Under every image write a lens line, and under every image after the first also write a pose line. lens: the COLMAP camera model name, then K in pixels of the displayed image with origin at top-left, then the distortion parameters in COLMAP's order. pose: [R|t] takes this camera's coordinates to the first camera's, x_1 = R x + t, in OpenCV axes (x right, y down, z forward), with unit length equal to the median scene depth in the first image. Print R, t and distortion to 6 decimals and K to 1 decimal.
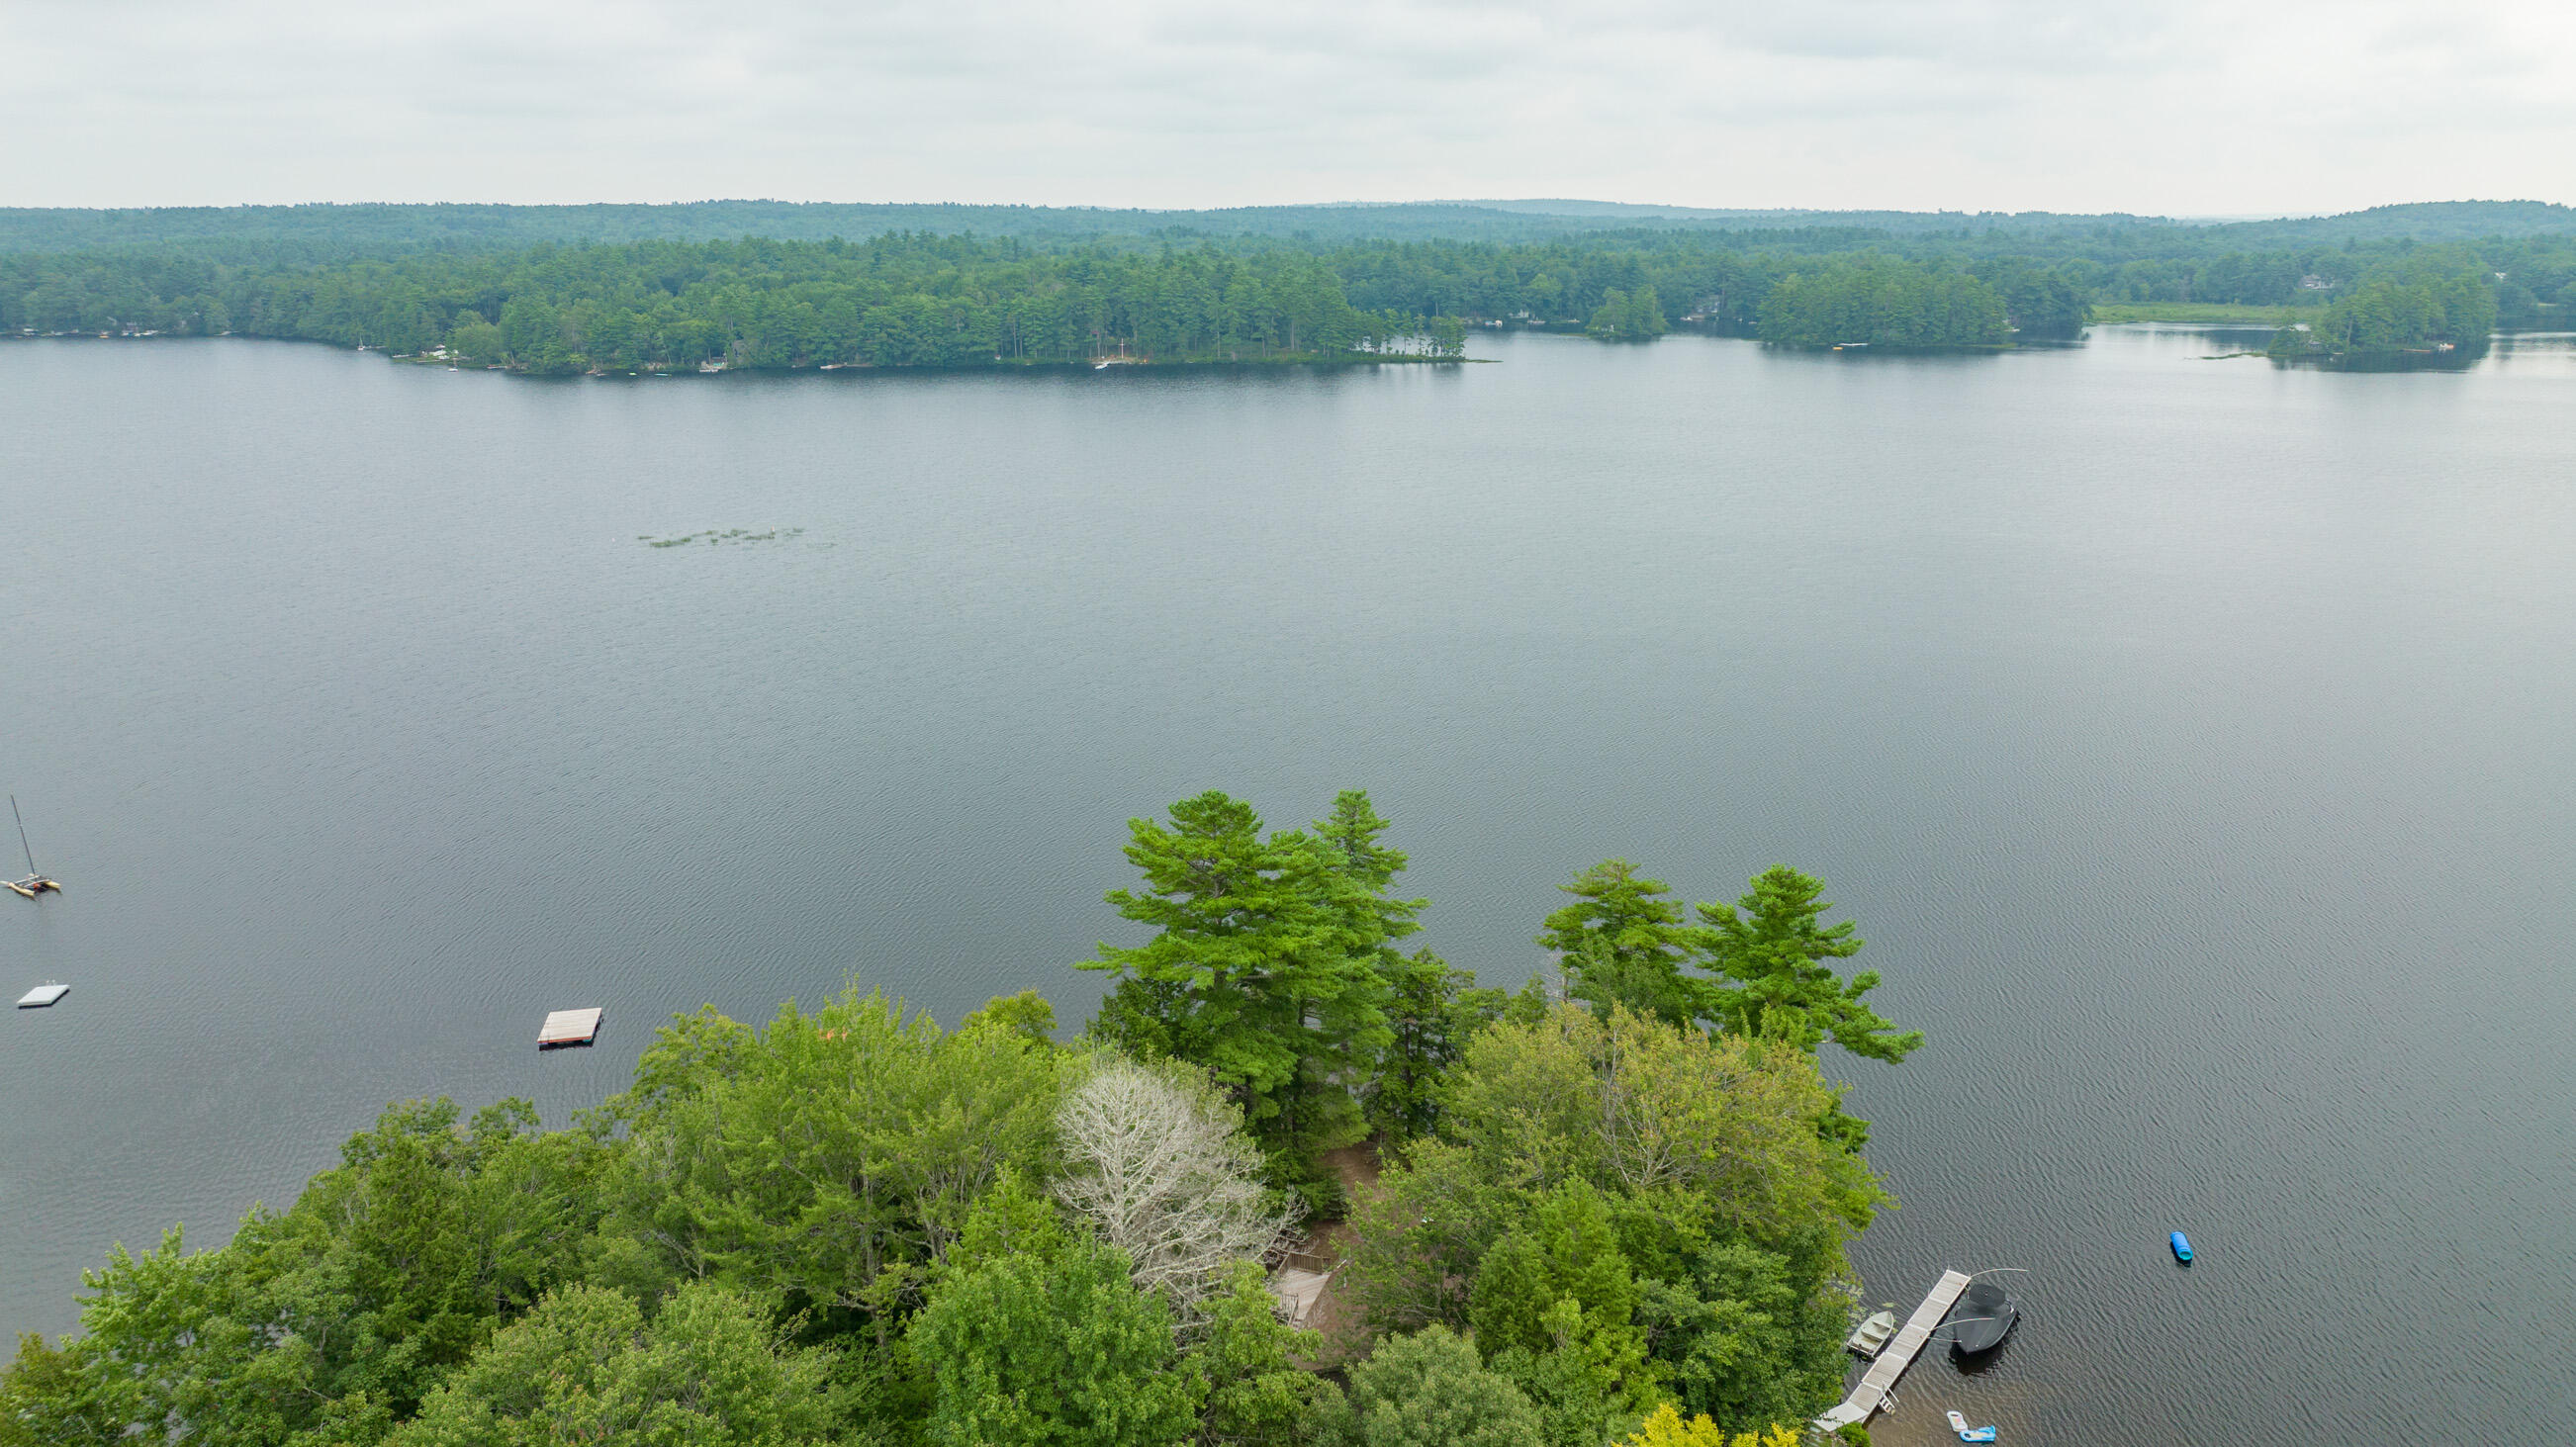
lens RADIAL K [[1834.0, 0, 1283.1], [0, 1834.0, 727.7], [0, 0, 1]] dist [-0.031765, 0.029659]
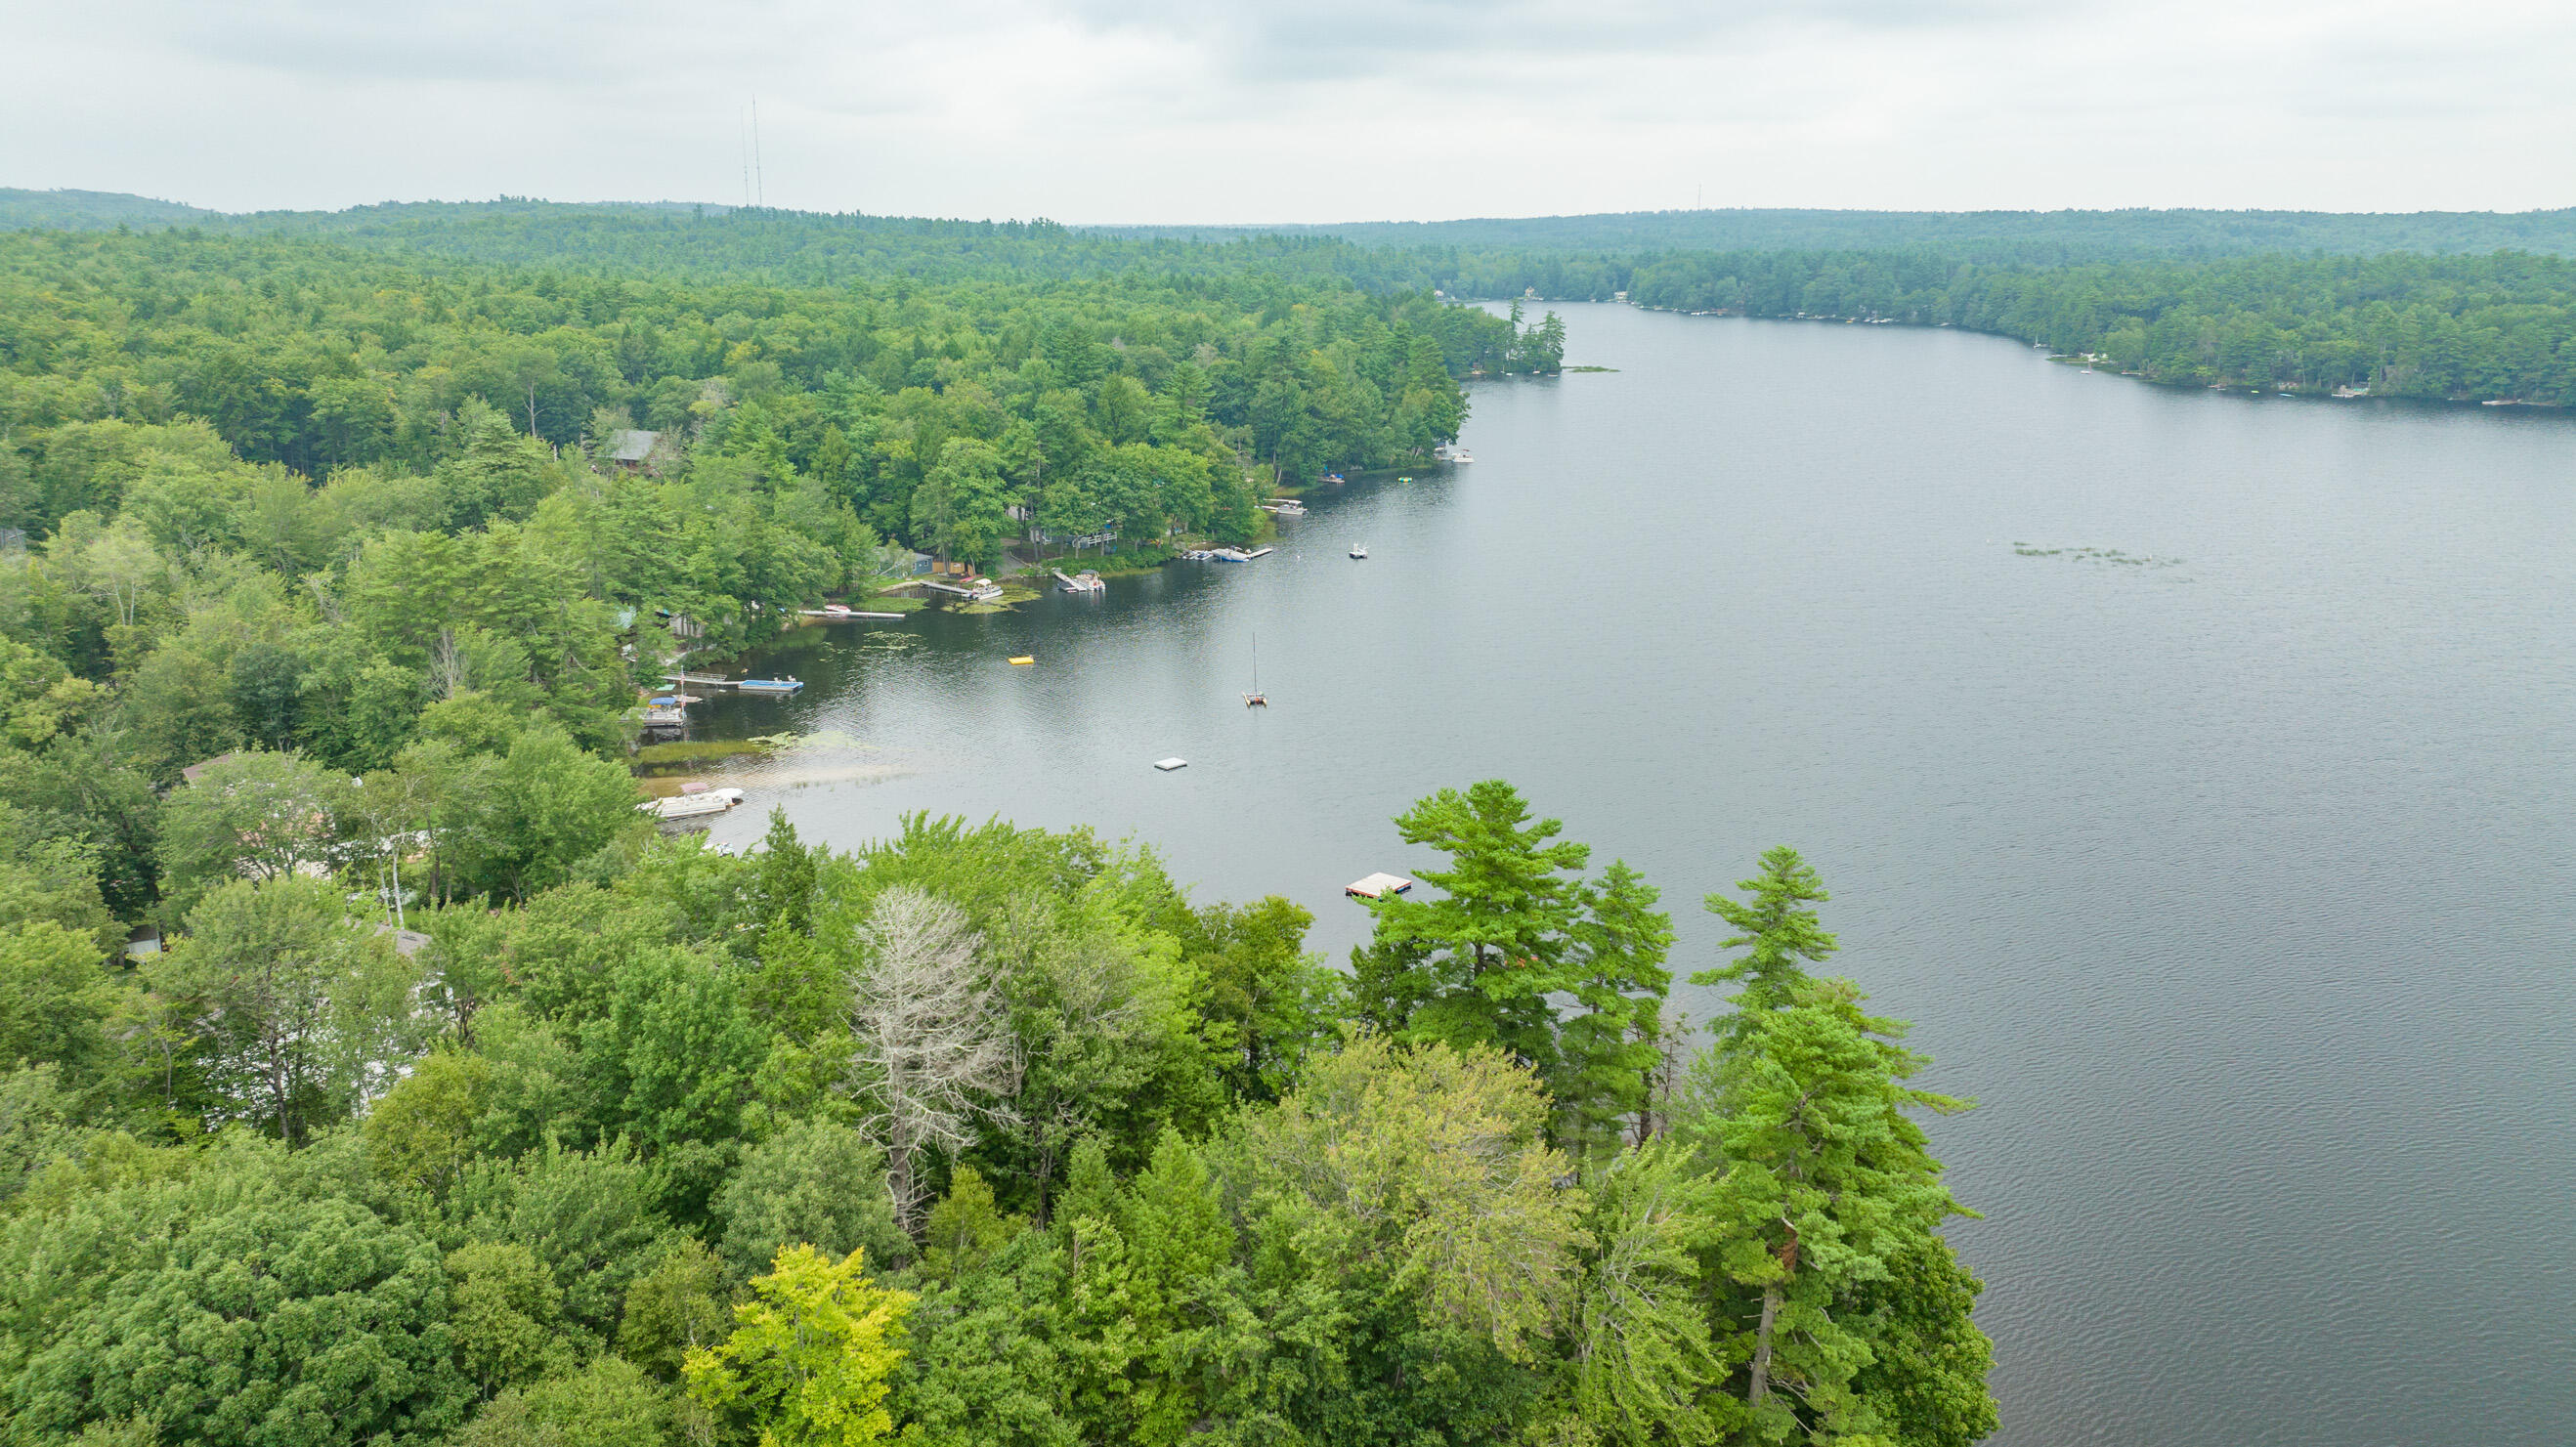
lens RADIAL K [[1833.9, 0, 1287.9], [0, 1833.9, 725.4], [0, 0, 1]] dist [-0.031765, 0.029659]
pose [[0.573237, 0.224830, -0.787941, 0.133229], [-0.228298, 0.967364, 0.109937, -0.015671], [0.786943, 0.116865, 0.605857, 0.055112]]
